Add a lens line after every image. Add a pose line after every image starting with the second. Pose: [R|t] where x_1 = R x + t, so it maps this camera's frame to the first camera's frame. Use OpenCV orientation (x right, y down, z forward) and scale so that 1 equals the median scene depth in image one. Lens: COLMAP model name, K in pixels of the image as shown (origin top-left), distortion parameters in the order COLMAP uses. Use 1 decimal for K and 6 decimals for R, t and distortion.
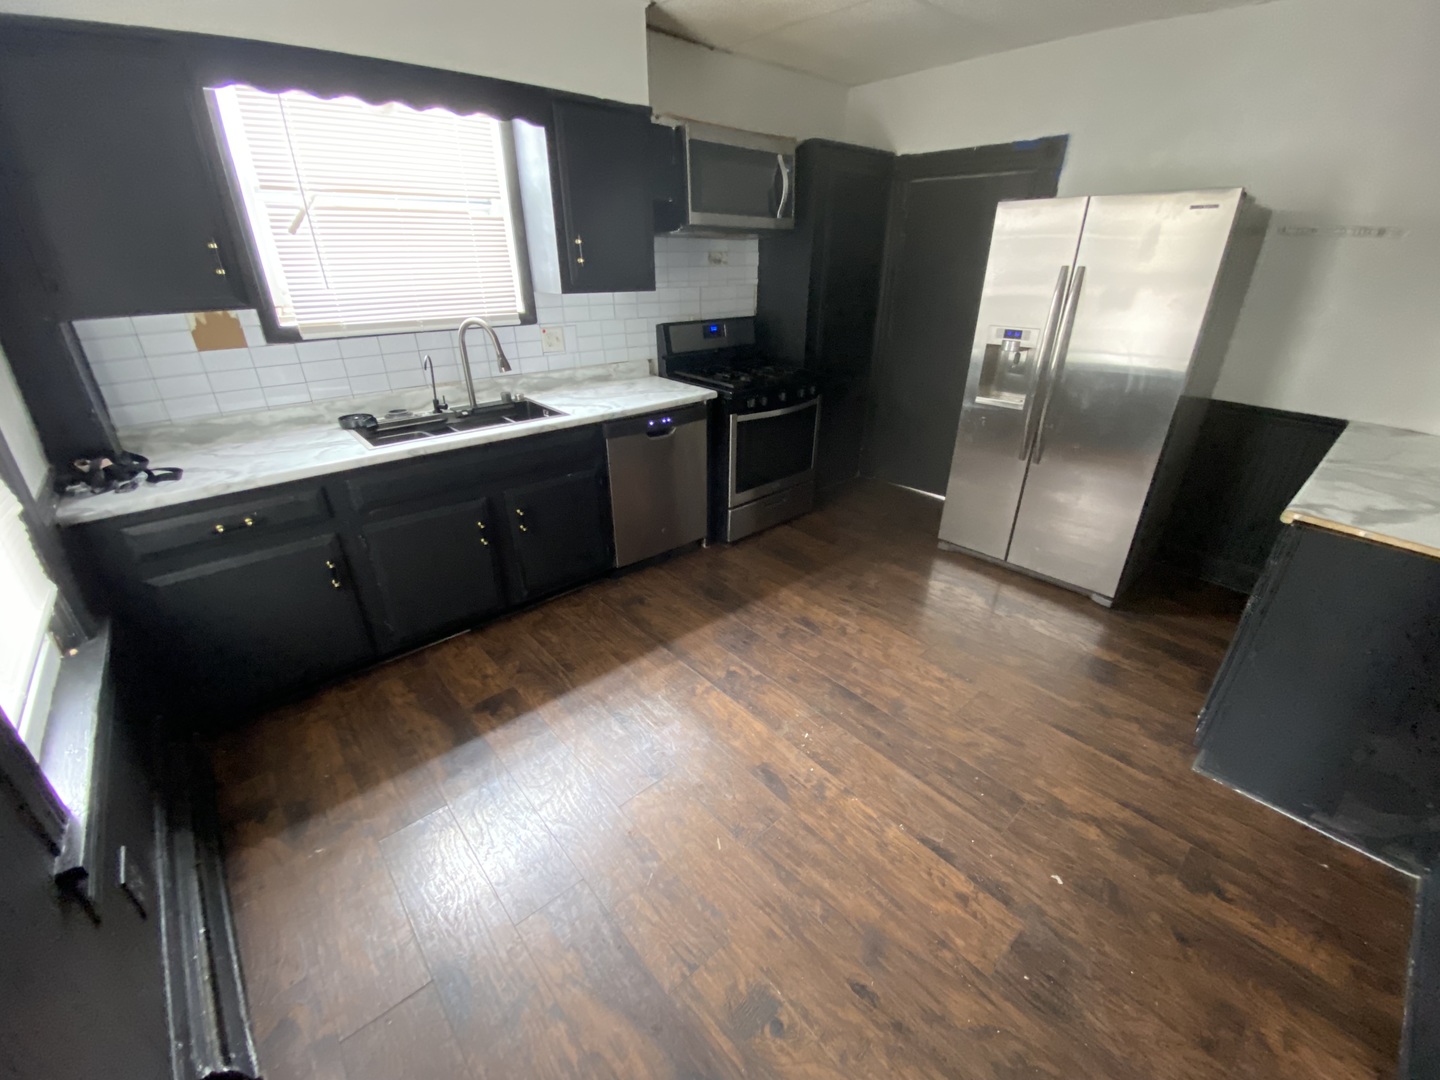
lens RADIAL K [[595.0, 0, 718.8], [0, 595.0, 542.9], [0, 0, 1]] dist [-0.009750, -0.002973]
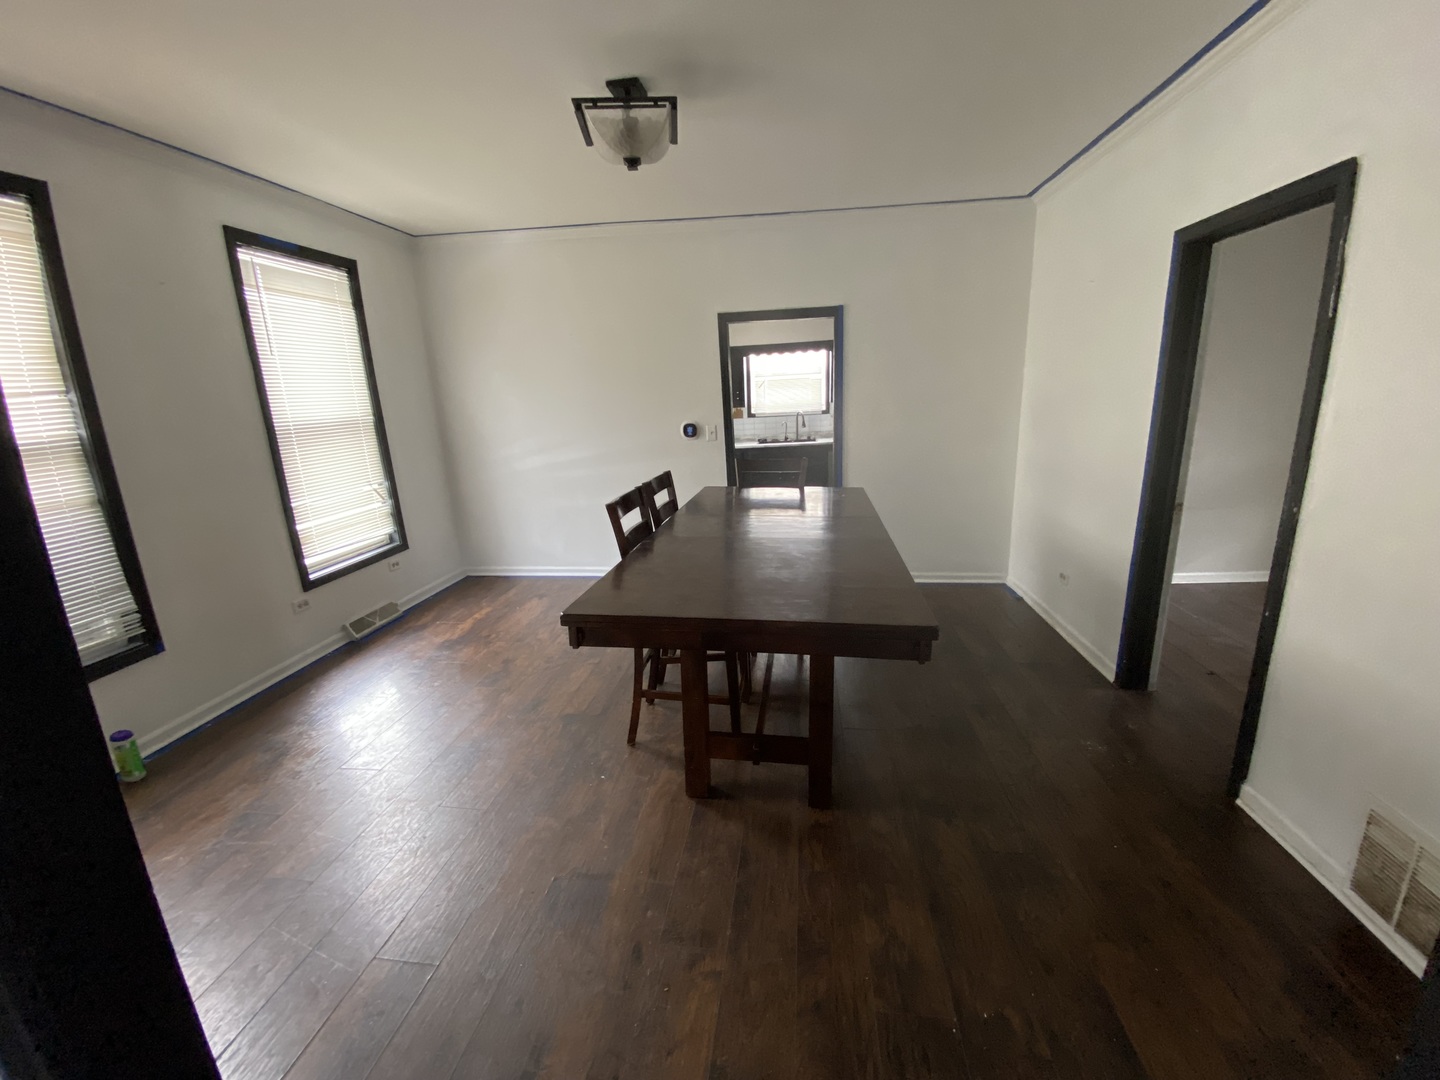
lens RADIAL K [[595.0, 0, 730.4], [0, 595.0, 548.5], [0, 0, 1]] dist [-0.009750, -0.002973]
pose [[0.650607, 0.157900, -0.742817, 1.923392], [-0.285155, 0.957365, -0.046251, 0.602888], [0.703844, 0.241909, 0.667895, -1.253253]]
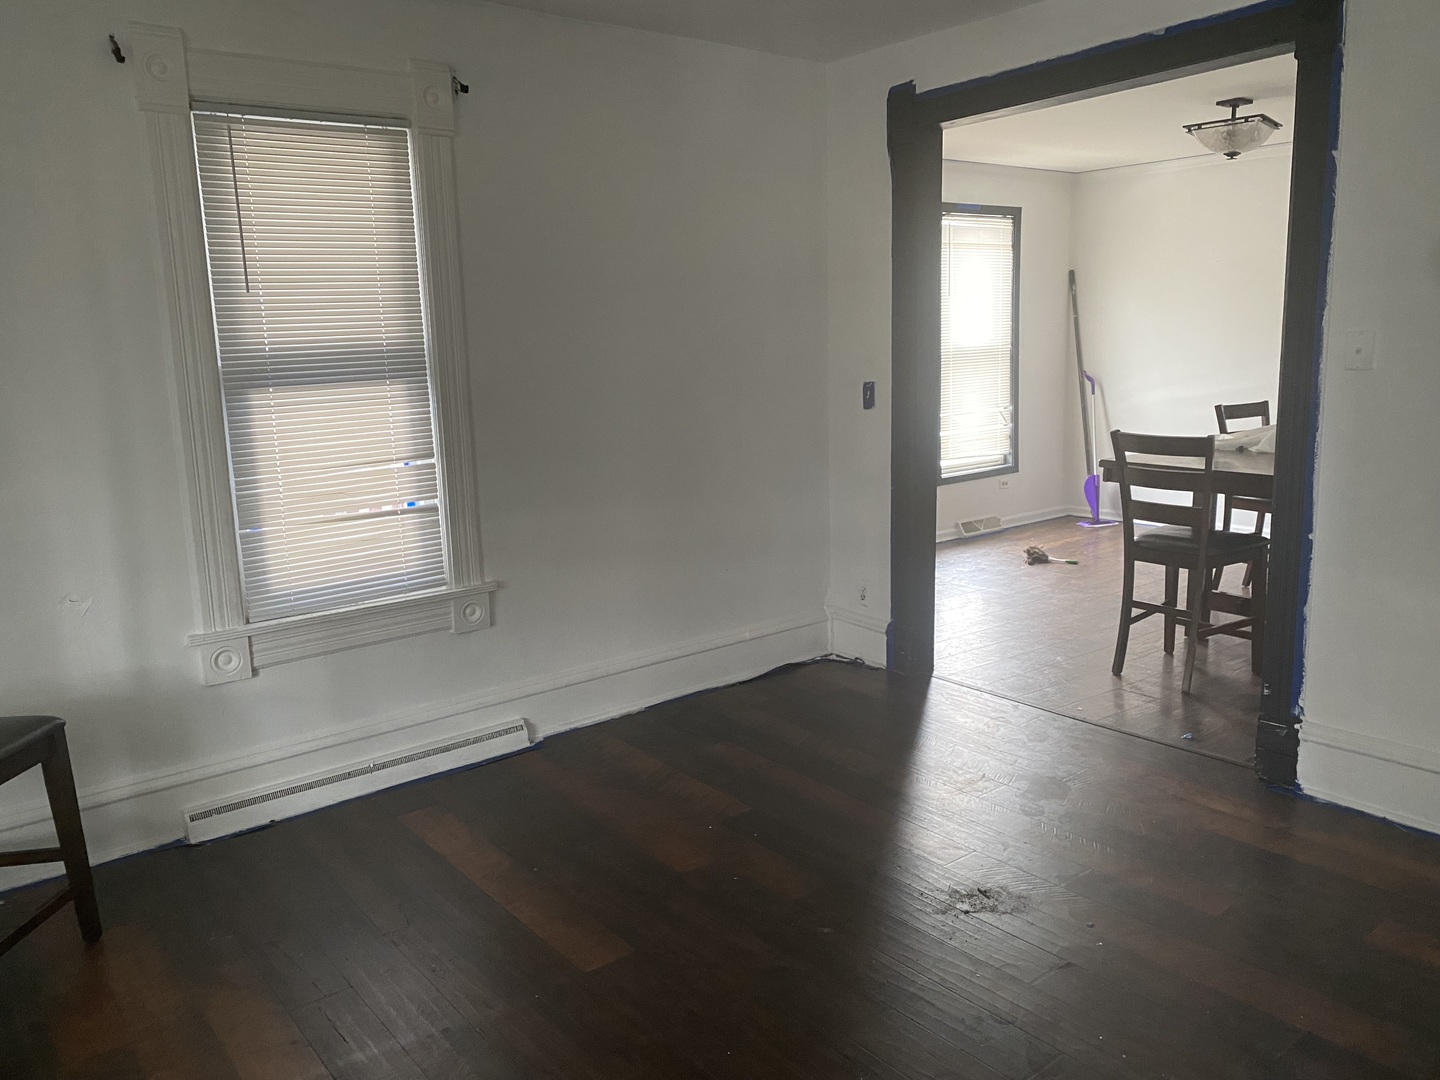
lens RADIAL K [[1103.6, 0, 723.1], [0, 1103.6, 544.8], [0, 0, 1]] dist [0.011012, 0.000660]
pose [[-0.056121, 0.170072, -0.983832, 3.269893], [-0.399455, 0.899259, 0.178238, 0.736200], [0.915033, 0.403000, 0.017469, -1.519837]]
